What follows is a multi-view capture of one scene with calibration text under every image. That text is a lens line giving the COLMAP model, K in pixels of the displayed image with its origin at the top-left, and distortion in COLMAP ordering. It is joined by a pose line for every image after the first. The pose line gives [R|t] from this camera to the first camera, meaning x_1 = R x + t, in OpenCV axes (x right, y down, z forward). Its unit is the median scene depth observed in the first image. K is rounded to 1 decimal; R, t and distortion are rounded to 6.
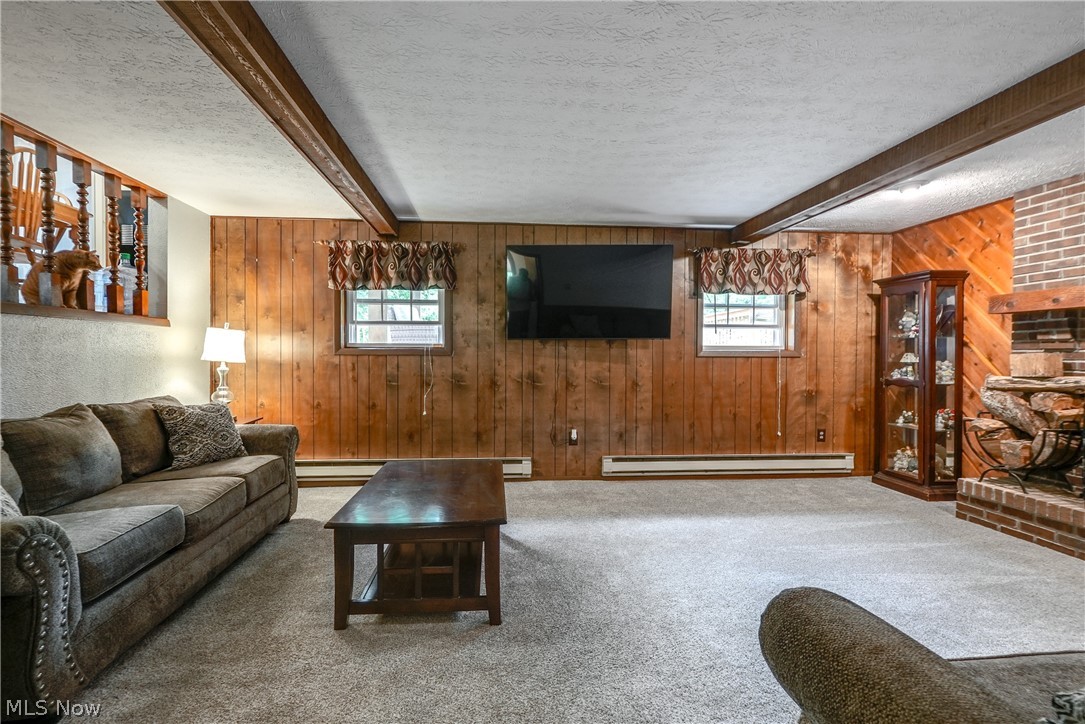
lens RADIAL K [[497.3, 0, 532.9], [0, 497.3, 360.7], [0, 0, 1]] dist [-0.000559, -0.000051]
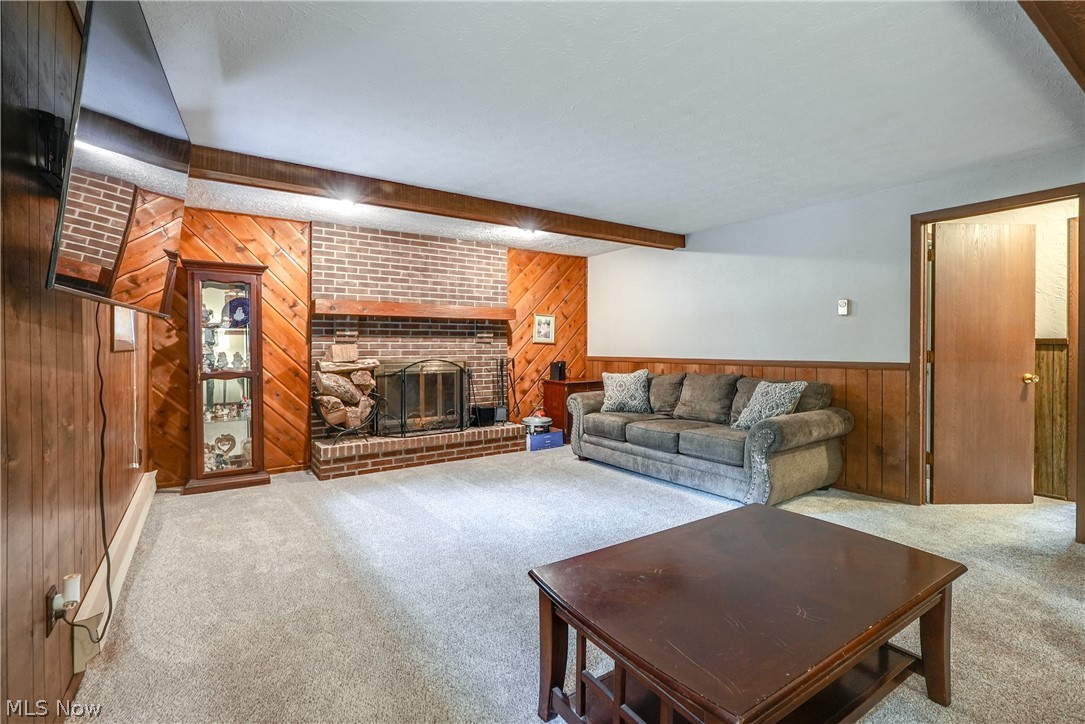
lens RADIAL K [[491.0, 0, 535.2], [0, 491.0, 351.1], [0, 0, 1]] dist [-0.008874, 0.003458]
pose [[-0.469673, -0.014998, 0.882713, -0.361852], [0.011308, 0.999671, 0.023002, -0.017063], [-0.882768, 0.020785, -0.469349, 0.910704]]
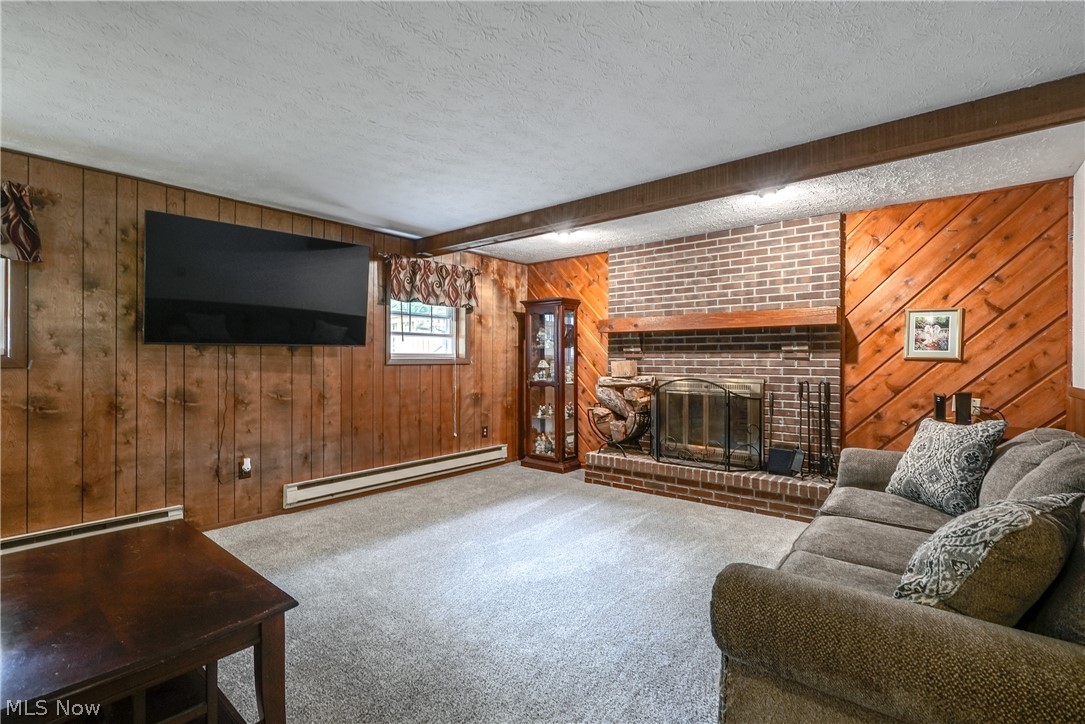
lens RADIAL K [[491.0, 0, 542.6], [0, 491.0, 358.7], [0, 0, 1]] dist [-0.008874, 0.003458]
pose [[0.703920, -0.003018, 0.710273, -0.145944], [0.012076, 0.999897, -0.007718, -0.009713], [-0.710176, 0.014010, 0.703884, 0.116191]]
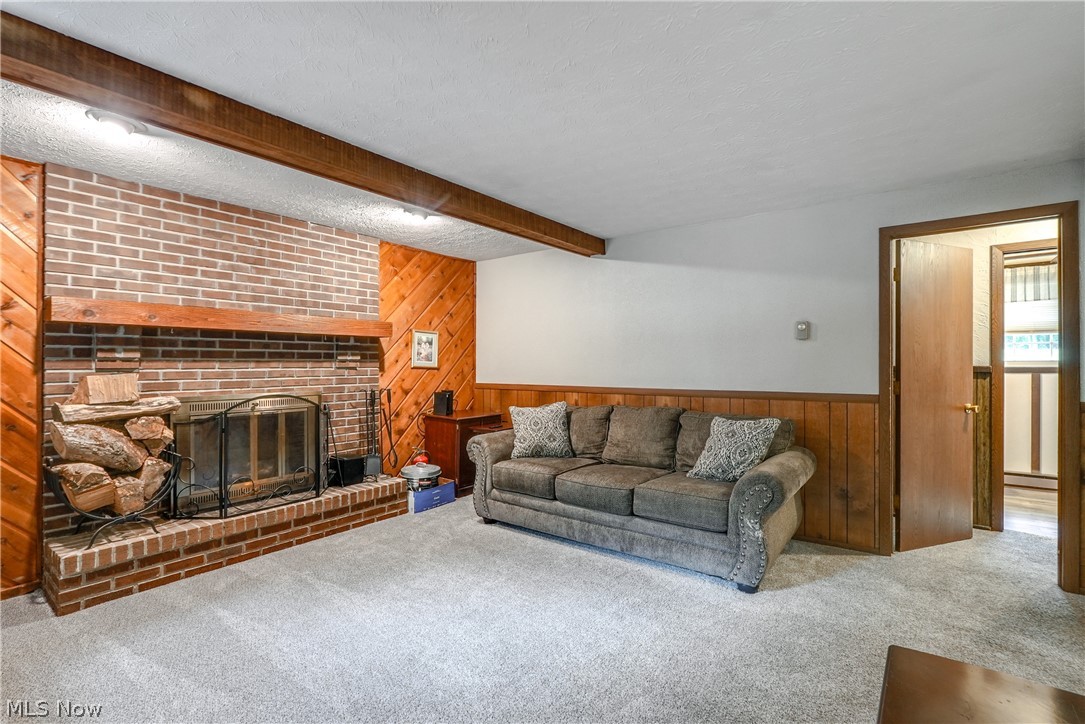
lens RADIAL K [[491.0, 0, 525.3], [0, 491.0, 364.3], [0, 0, 1]] dist [-0.008874, 0.003458]
pose [[-0.715136, -0.008157, 0.698938, -0.059366], [0.006031, 0.999823, 0.017840, -0.032865], [-0.698960, 0.016973, -0.714960, 0.855927]]
